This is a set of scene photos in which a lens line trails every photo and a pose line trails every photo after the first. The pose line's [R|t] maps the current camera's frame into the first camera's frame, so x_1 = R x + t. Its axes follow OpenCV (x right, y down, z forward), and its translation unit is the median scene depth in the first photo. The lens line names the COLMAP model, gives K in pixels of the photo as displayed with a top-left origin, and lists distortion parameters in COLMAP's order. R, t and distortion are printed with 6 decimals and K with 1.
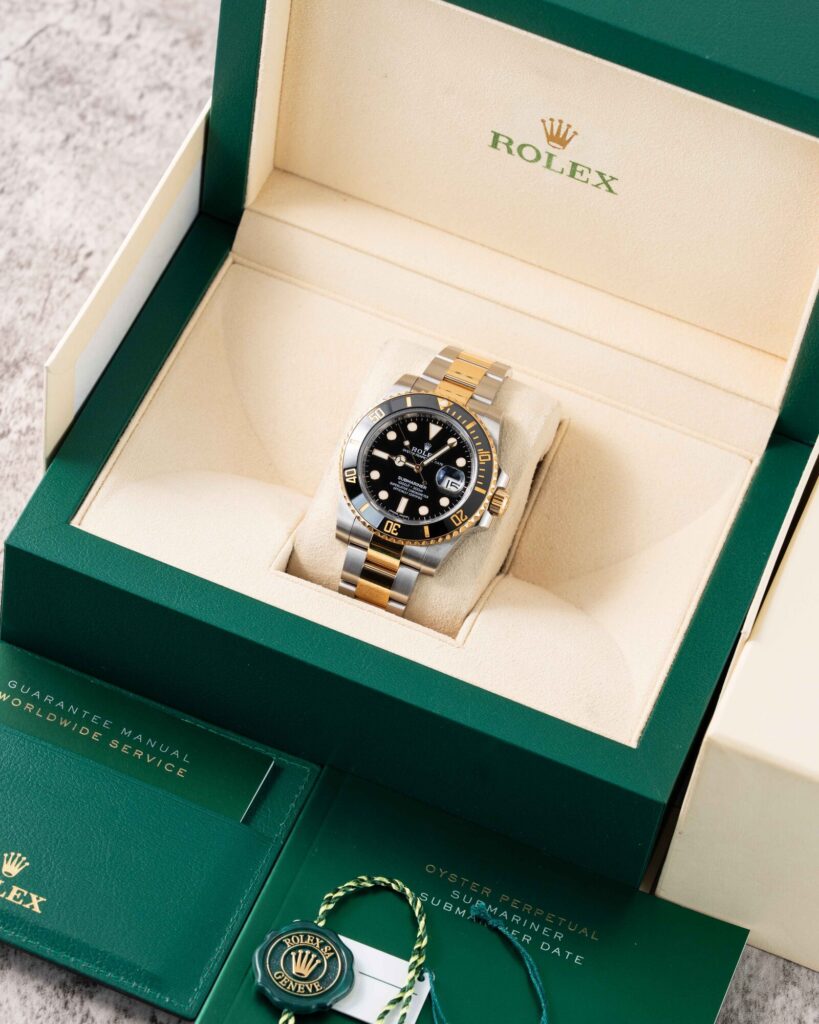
lens RADIAL K [[4544.7, 0, 409.5], [0, 4544.7, 512.0], [0, 0, 1]] dist [0.160422, -0.193659]
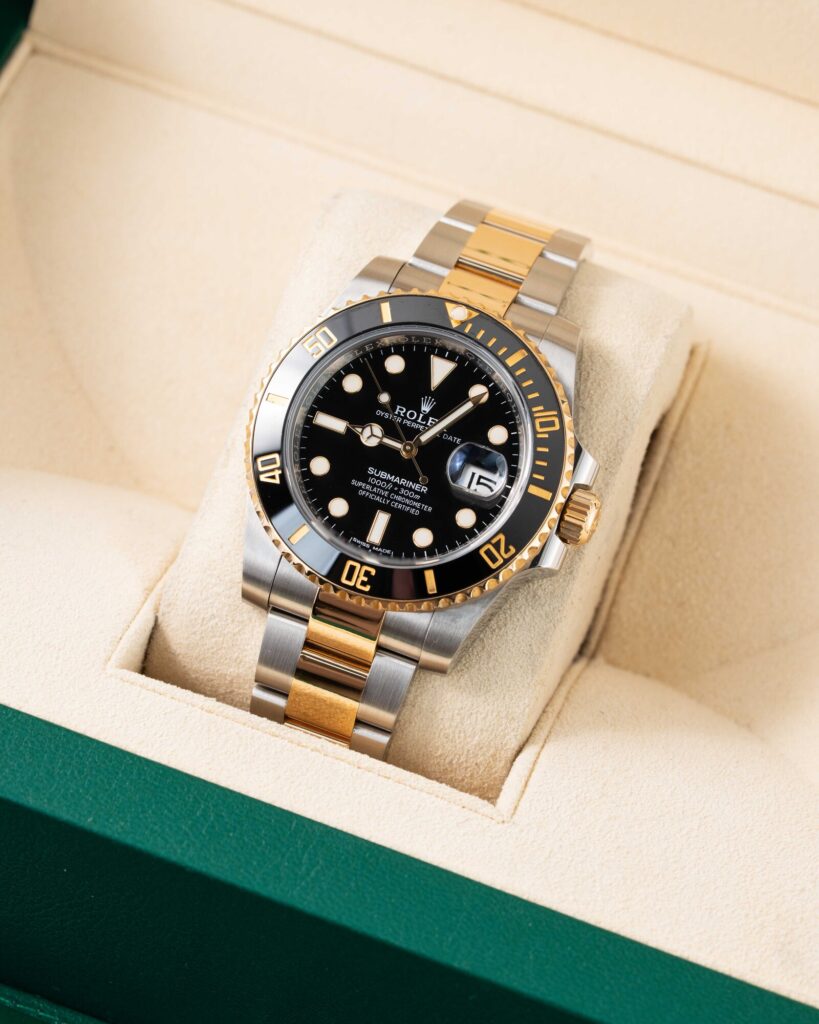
lens RADIAL K [[4544.7, 0, 409.5], [0, 4544.7, 512.0], [0, 0, 1]] dist [0.160422, -0.193659]
pose [[0.999673, -0.025104, 0.004956, -0.000609], [0.025069, 0.999662, 0.006876, -0.006329], [-0.005127, -0.006749, 0.999964, 0.517409]]
